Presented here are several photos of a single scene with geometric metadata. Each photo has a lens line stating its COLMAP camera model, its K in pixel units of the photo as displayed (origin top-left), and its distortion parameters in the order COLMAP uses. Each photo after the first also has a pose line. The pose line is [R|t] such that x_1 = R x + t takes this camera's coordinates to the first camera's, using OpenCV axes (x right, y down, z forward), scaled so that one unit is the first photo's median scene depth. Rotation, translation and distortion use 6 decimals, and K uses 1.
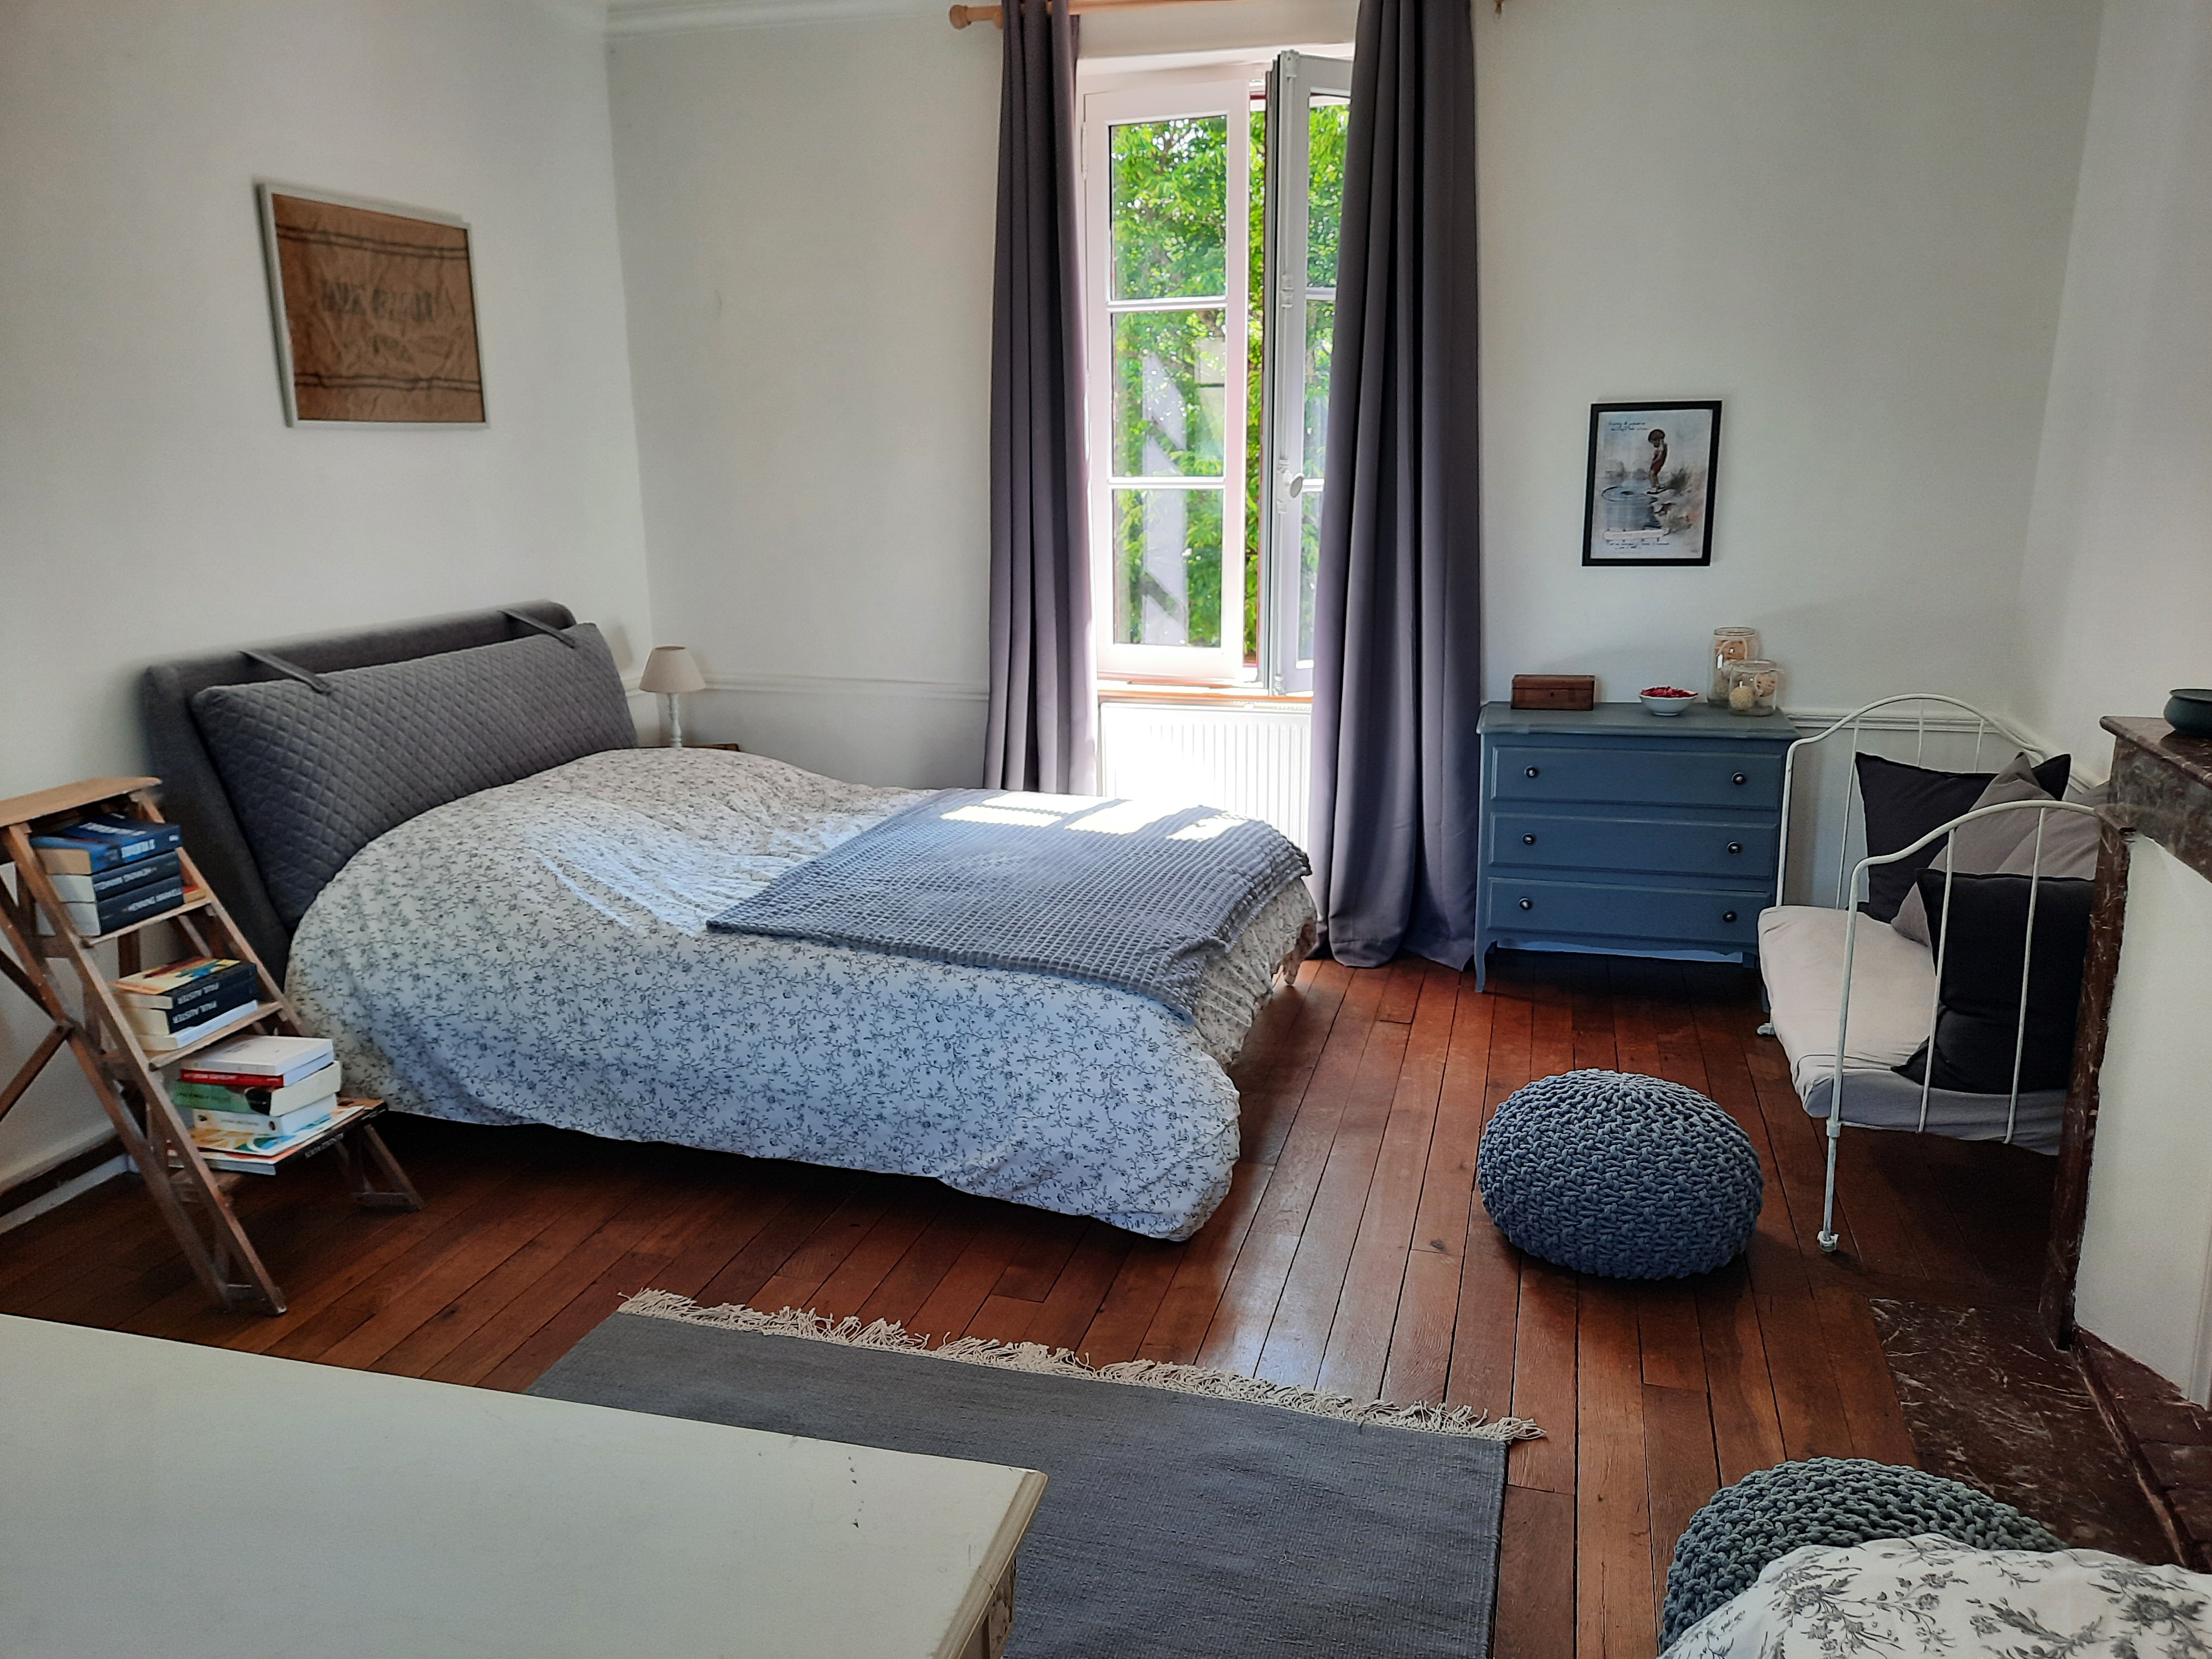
lens RADIAL K [[1609.8, 0, 1122.8], [0, 1609.8, 829.9], [0, 0, 1]] dist [0.076827, -0.080604]
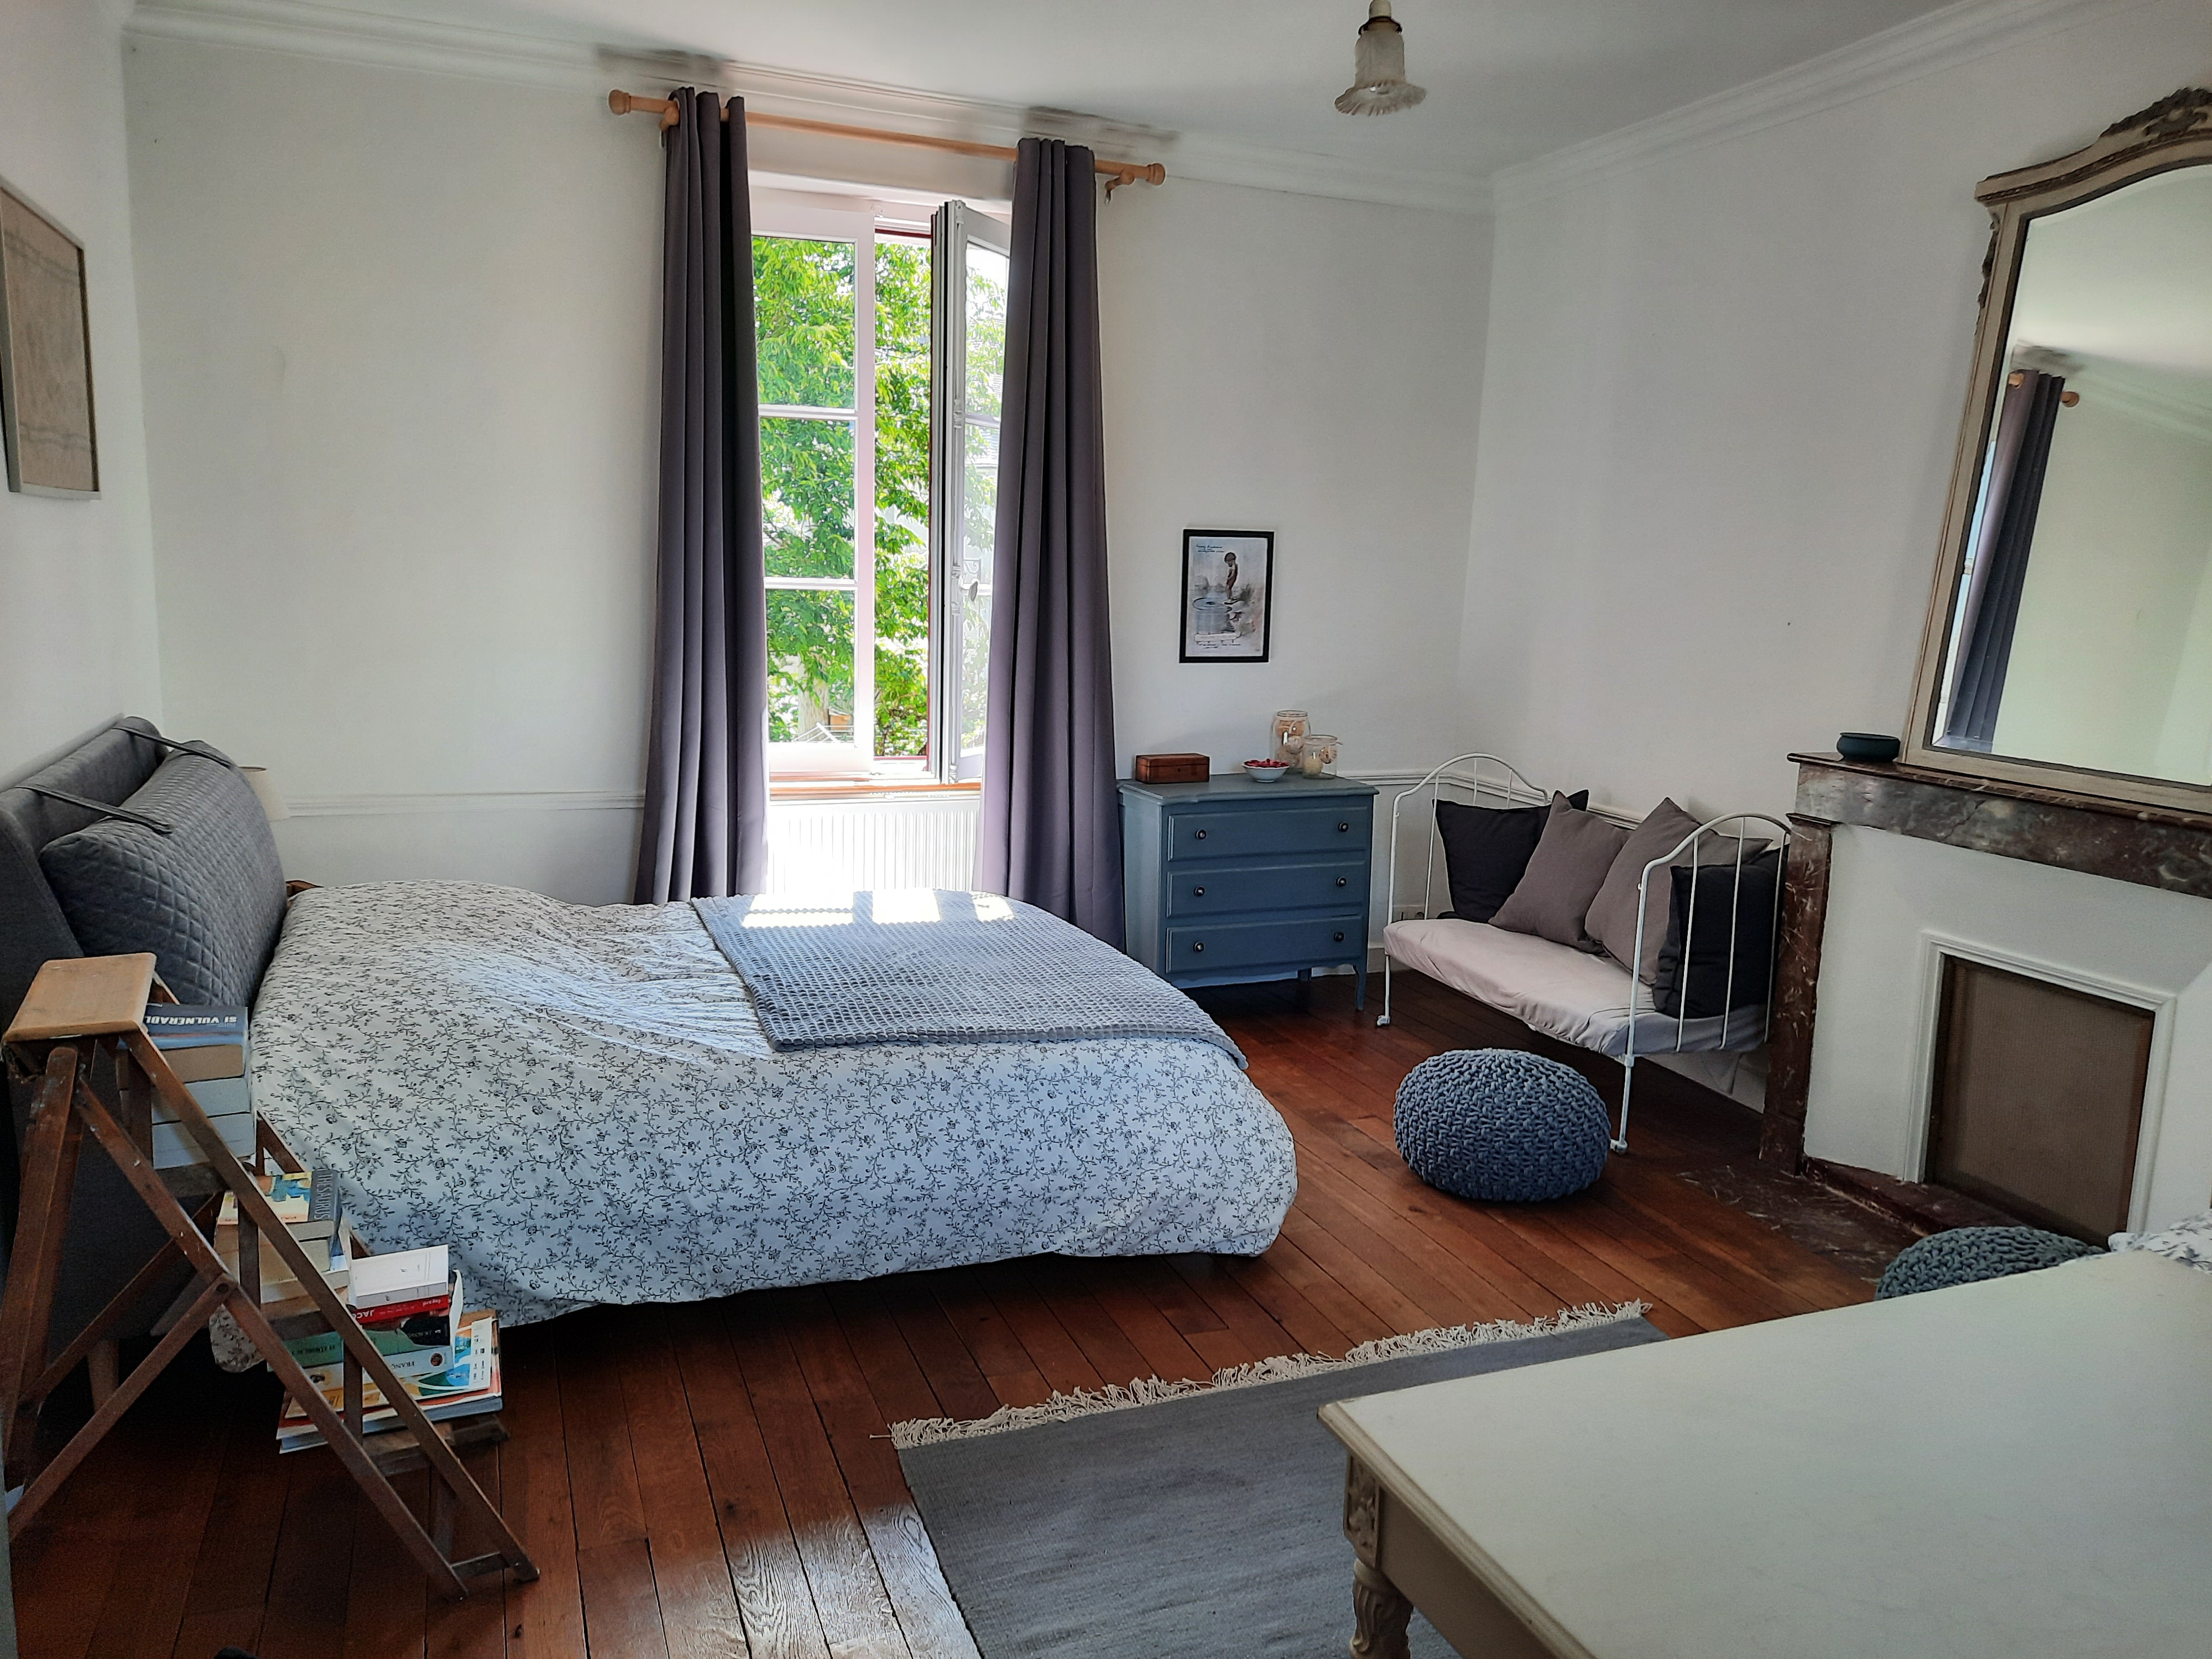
lens RADIAL K [[1609.8, 0, 1122.8], [0, 1609.8, 829.9], [0, 0, 1]] dist [0.076827, -0.080604]
pose [[0.798765, -0.069893, 0.597570, -0.653398], [0.106840, 0.993921, -0.026561, -0.019015], [-0.592081, 0.085060, 0.801377, 0.120598]]
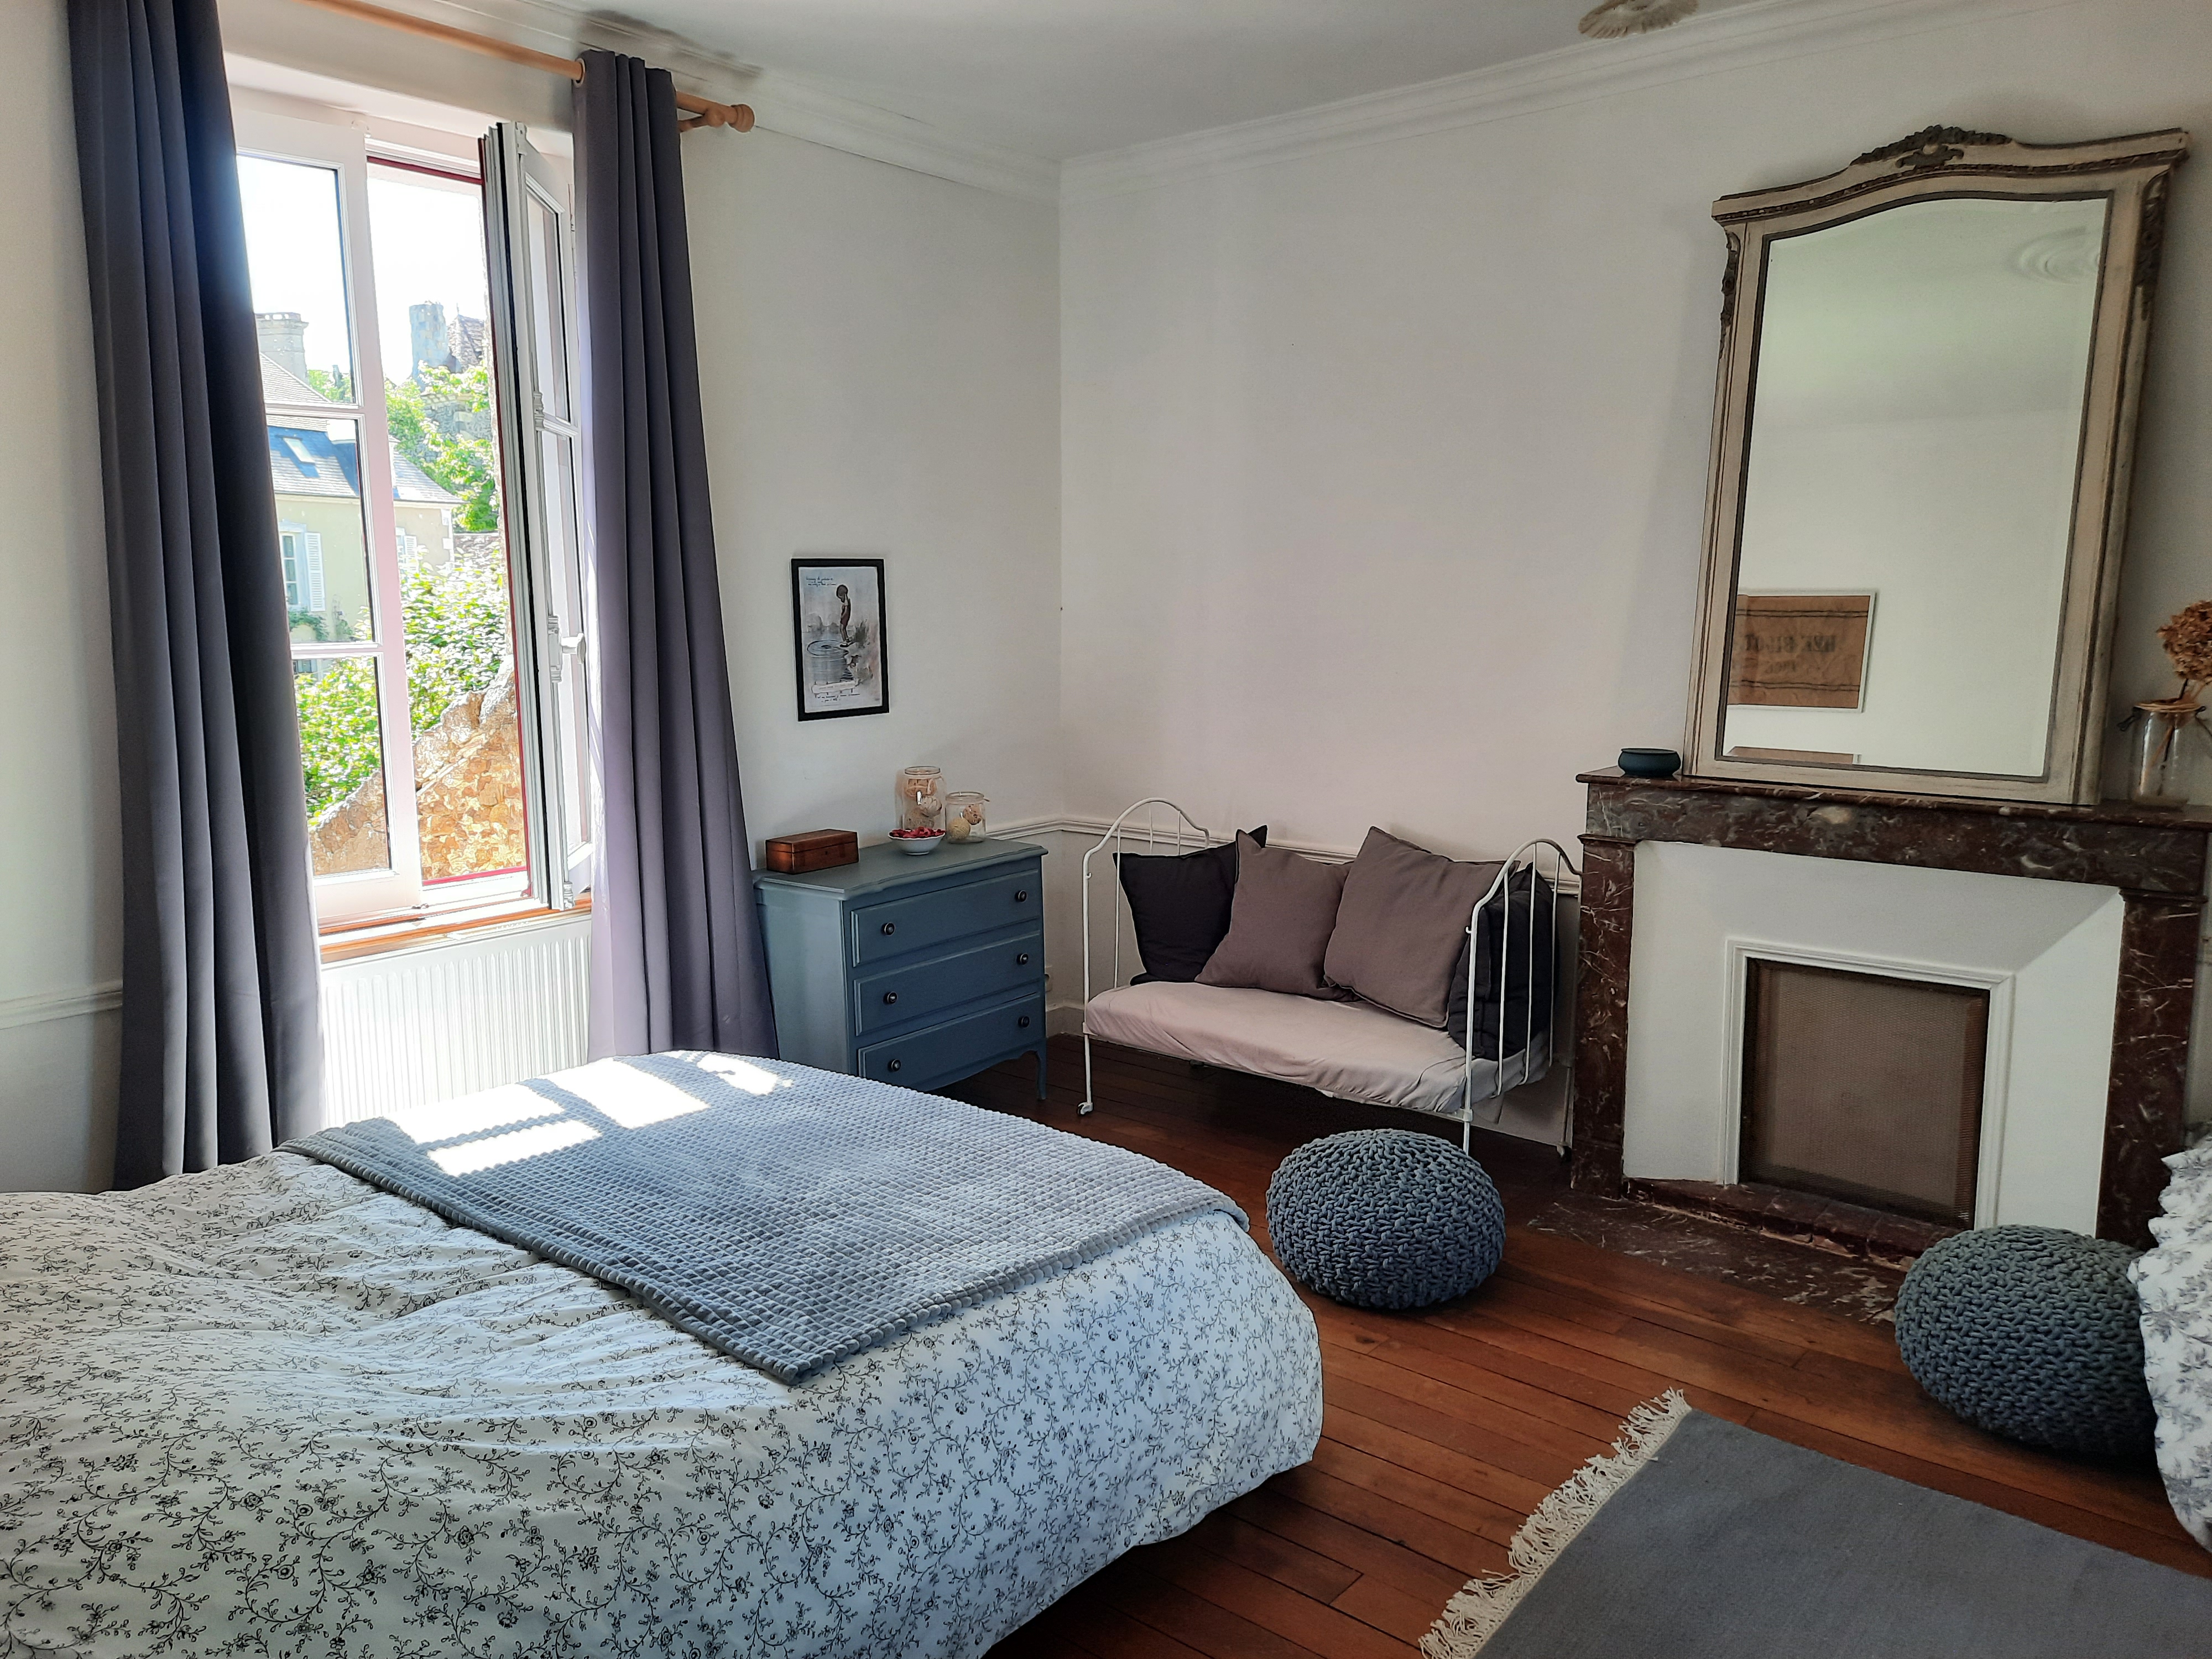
lens RADIAL K [[1609.8, 0, 1118.0], [0, 1609.8, 834.6], [0, 0, 1]] dist [0.058943, -0.051028]
pose [[0.405222, -0.137280, 0.903853, -0.736679], [0.216731, 0.974903, 0.050905, -0.145859], [-0.888157, 0.175265, 0.424805, 0.601159]]
